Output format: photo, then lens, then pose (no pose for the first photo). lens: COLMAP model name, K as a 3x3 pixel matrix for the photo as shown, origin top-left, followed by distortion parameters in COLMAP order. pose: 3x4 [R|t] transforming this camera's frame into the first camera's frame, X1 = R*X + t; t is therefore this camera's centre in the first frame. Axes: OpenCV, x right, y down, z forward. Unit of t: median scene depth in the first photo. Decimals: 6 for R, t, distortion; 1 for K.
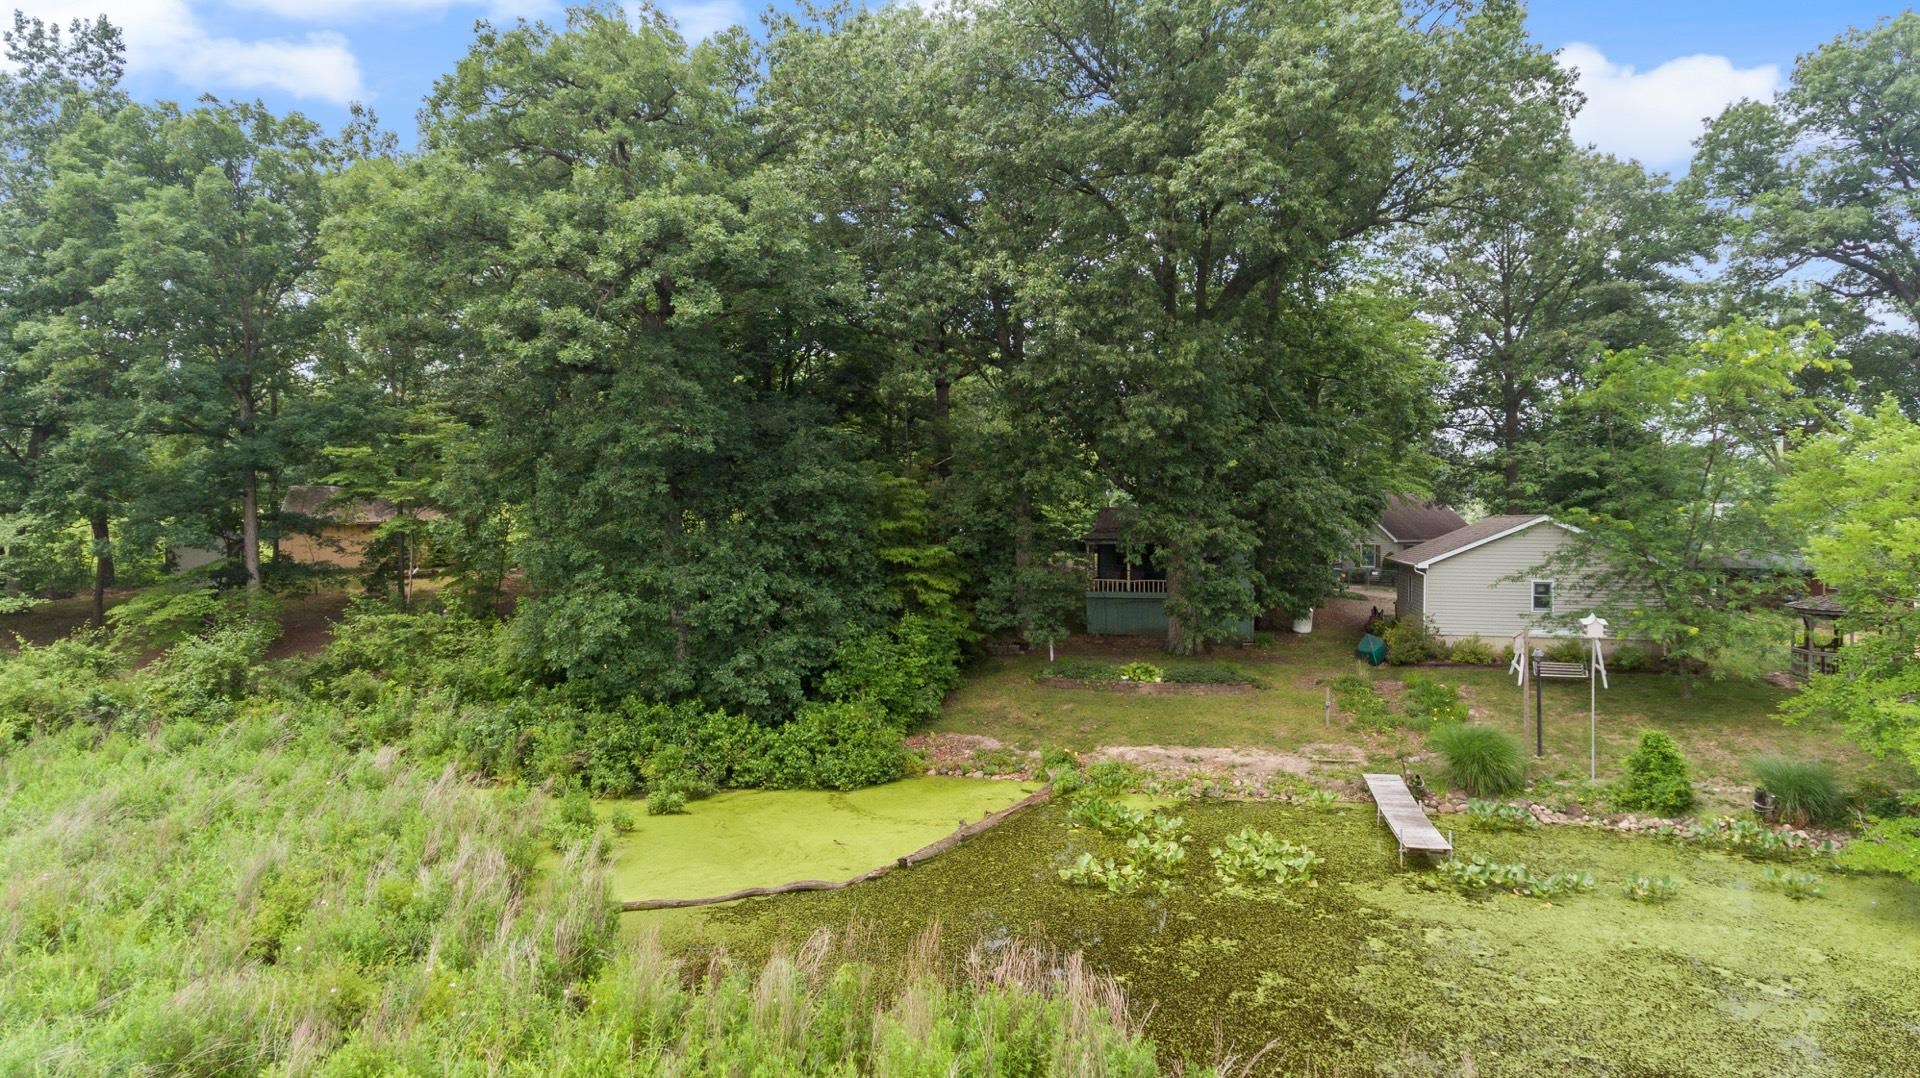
lens RADIAL K [[1107.7, 0, 960.0], [0, 1107.7, 539.0], [0, 0, 1]] dist [0.005897, -0.011803]
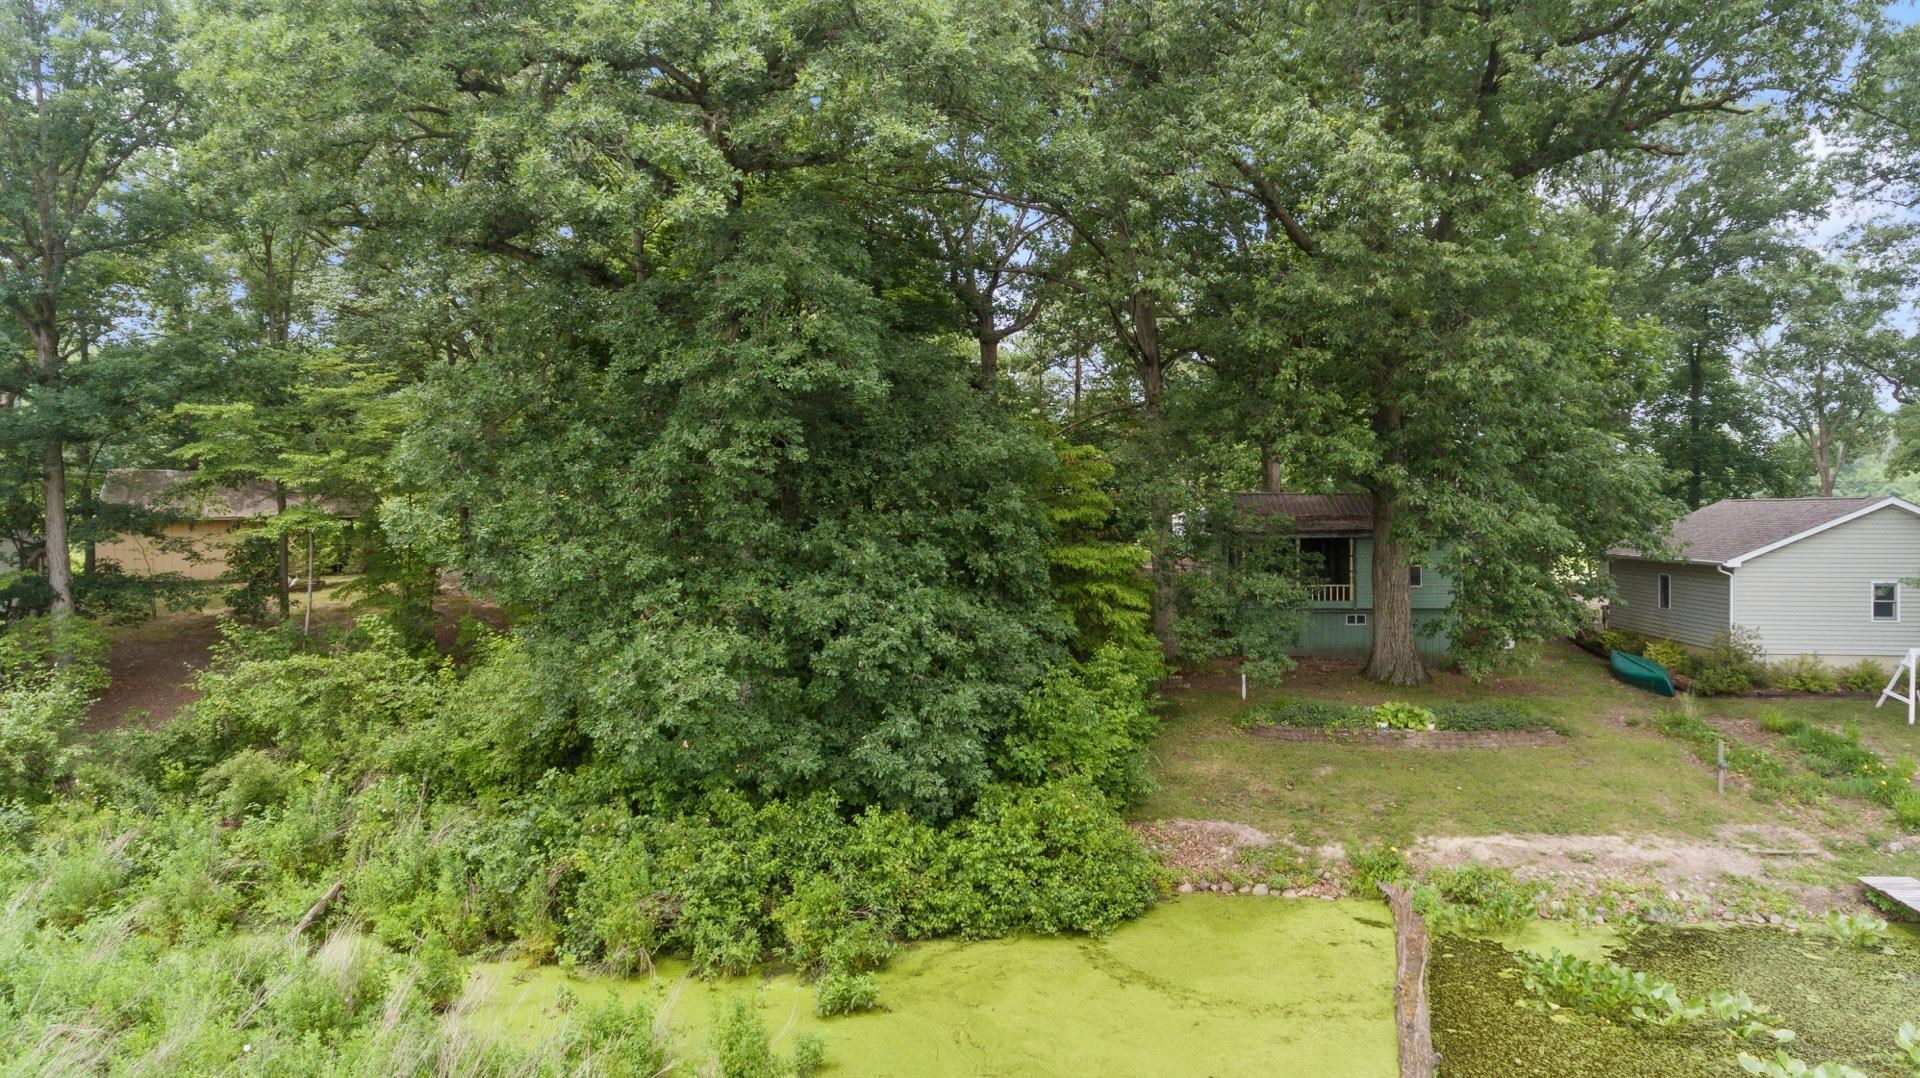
lens RADIAL K [[1107.7, 0, 960.0], [0, 1107.7, 539.0], [0, 0, 1]] dist [0.005897, -0.011803]
pose [[0.992932, -0.008741, 0.118364, -0.216482], [0.008024, 0.999946, 0.006528, -0.002289], [-0.118415, -0.005532, 0.992949, 0.332113]]
